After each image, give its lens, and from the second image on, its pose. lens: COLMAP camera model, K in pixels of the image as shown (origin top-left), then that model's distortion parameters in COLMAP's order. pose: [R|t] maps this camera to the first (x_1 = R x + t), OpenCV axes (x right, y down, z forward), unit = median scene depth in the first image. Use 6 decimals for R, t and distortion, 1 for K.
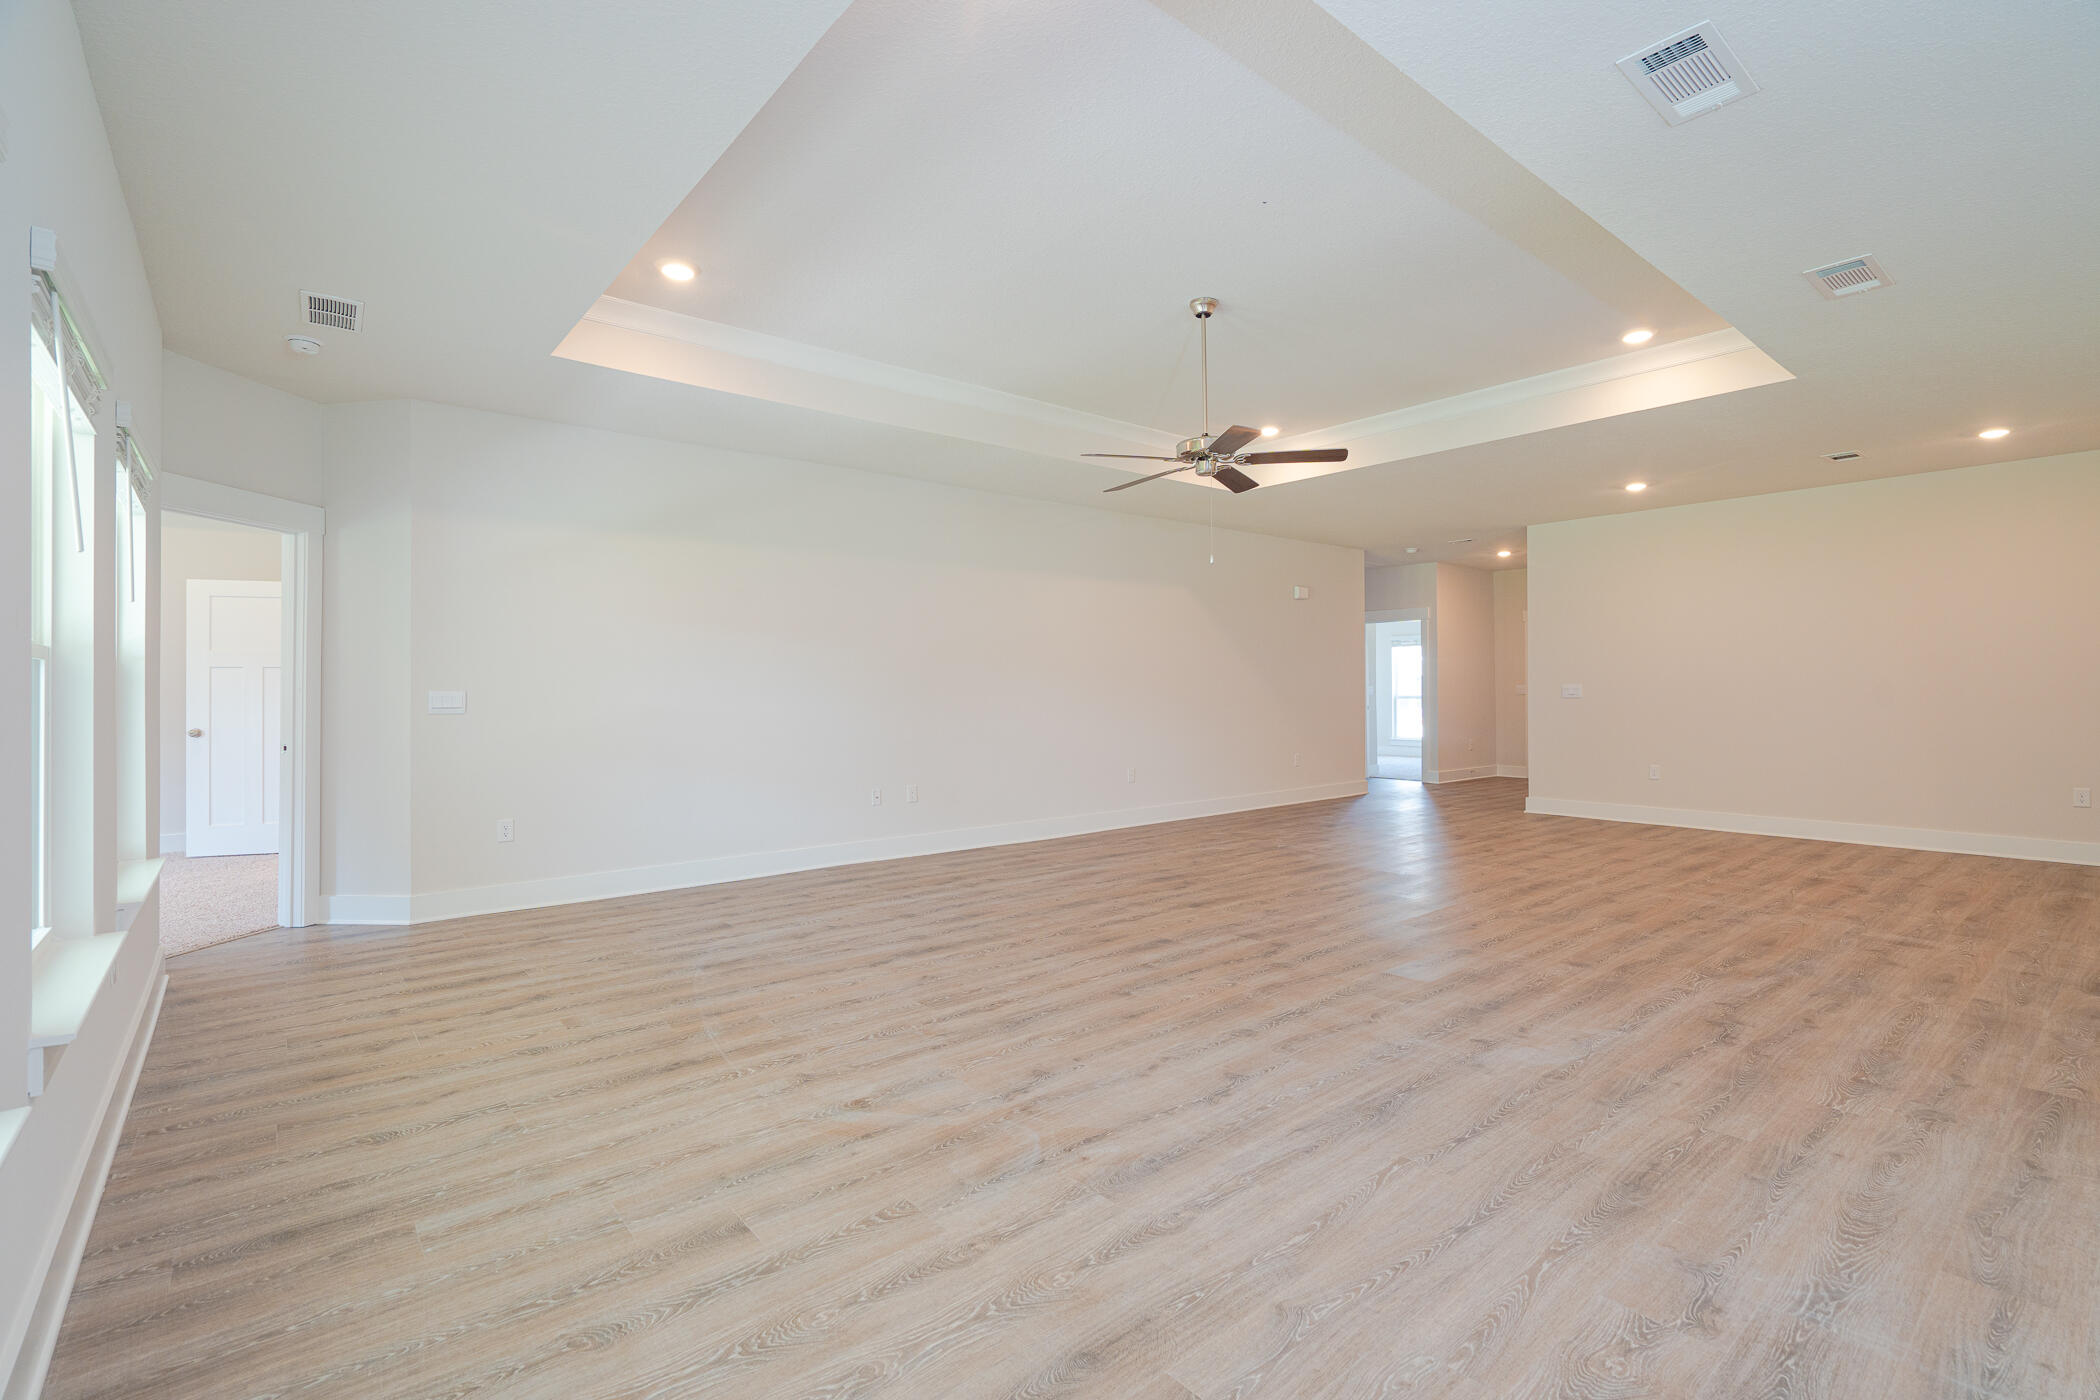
lens RADIAL K [[949.8, 0, 1046.7], [0, 949.8, 693.7], [0, 0, 1]] dist [-0.000963, 0.001040]
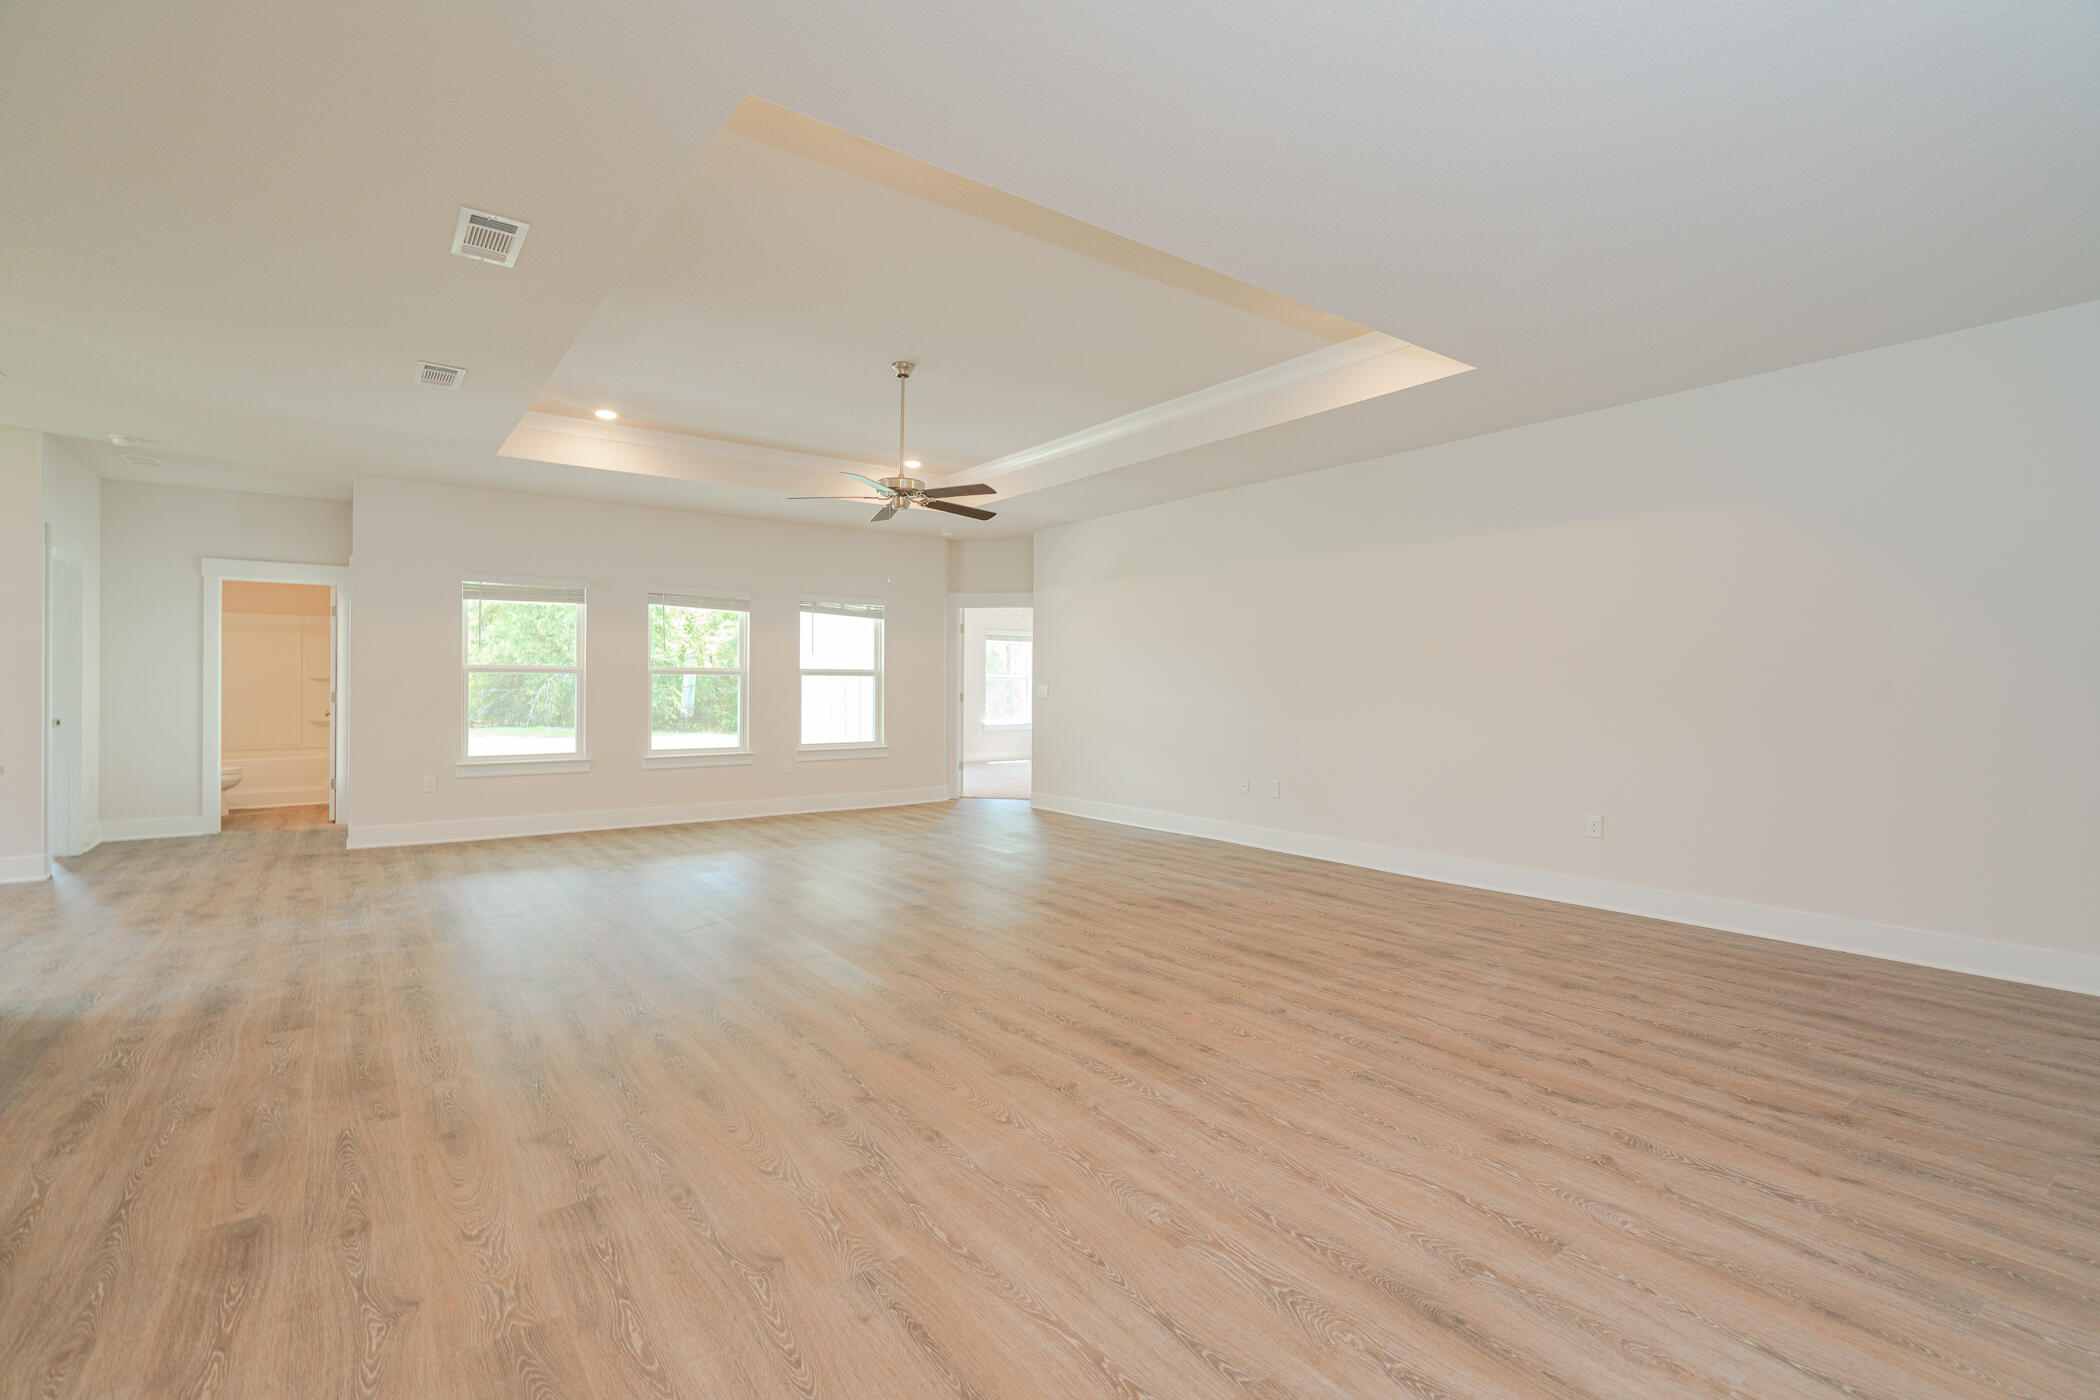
lens RADIAL K [[949.8, 0, 1046.7], [0, 949.8, 693.7], [0, 0, 1]] dist [-0.000963, 0.001040]
pose [[-0.054625, -0.001474, -0.998506, 2.011801], [-0.009927, 0.999950, -0.000933, -0.003854], [0.998458, 0.009861, -0.054637, 1.839620]]
